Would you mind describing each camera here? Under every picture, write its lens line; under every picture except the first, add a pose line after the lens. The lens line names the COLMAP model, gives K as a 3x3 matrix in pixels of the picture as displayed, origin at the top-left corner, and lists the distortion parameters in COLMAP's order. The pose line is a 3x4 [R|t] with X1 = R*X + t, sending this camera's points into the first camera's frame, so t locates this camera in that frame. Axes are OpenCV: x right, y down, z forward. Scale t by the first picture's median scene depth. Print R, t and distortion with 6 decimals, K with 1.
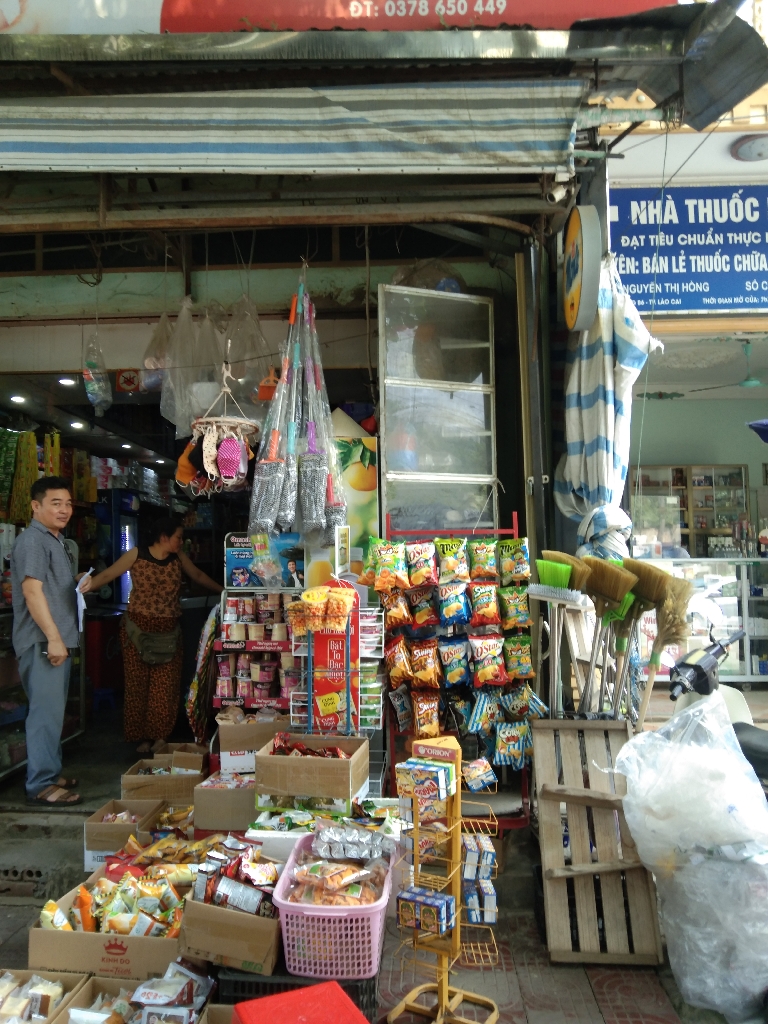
lens RADIAL K [[753.1, 0, 384.0], [0, 753.1, 512.0], [0, 0, 1]] dist [-0.004864, -0.002928]
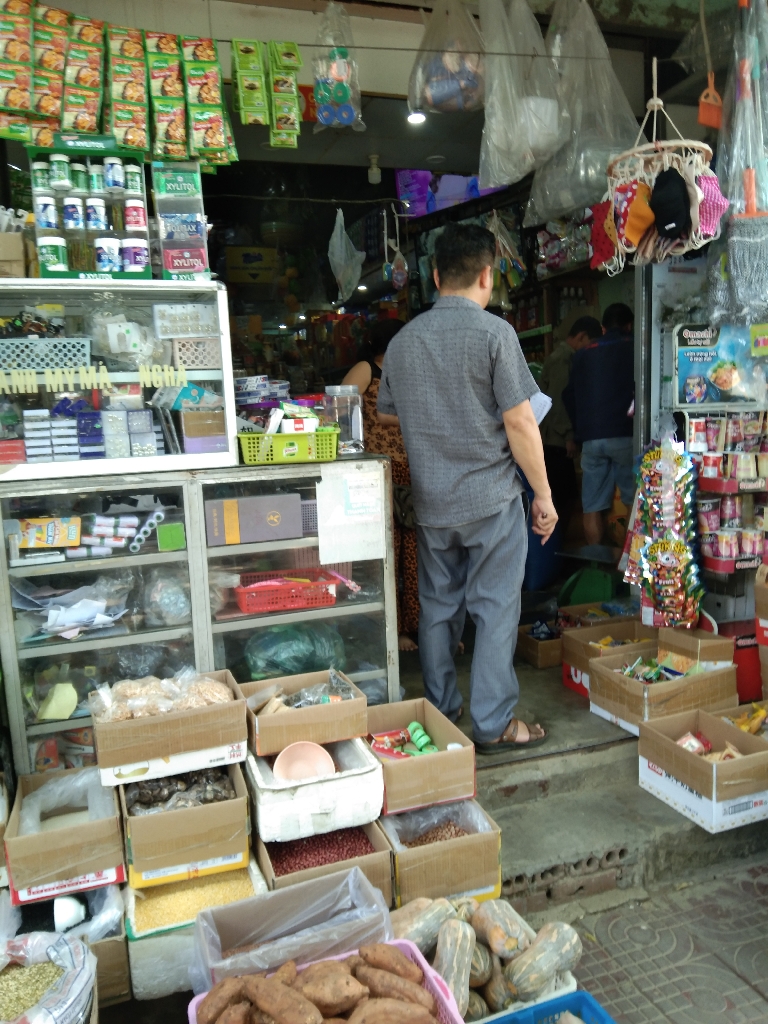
lens RADIAL K [[753.1, 0, 384.0], [0, 753.1, 512.0], [0, 0, 1]] dist [-0.004864, -0.002928]
pose [[0.922944, -0.072252, 0.378092, -0.795658], [0.000418, 0.982414, 0.186714, 0.074264], [-0.384933, -0.172169, 0.906744, 0.508242]]
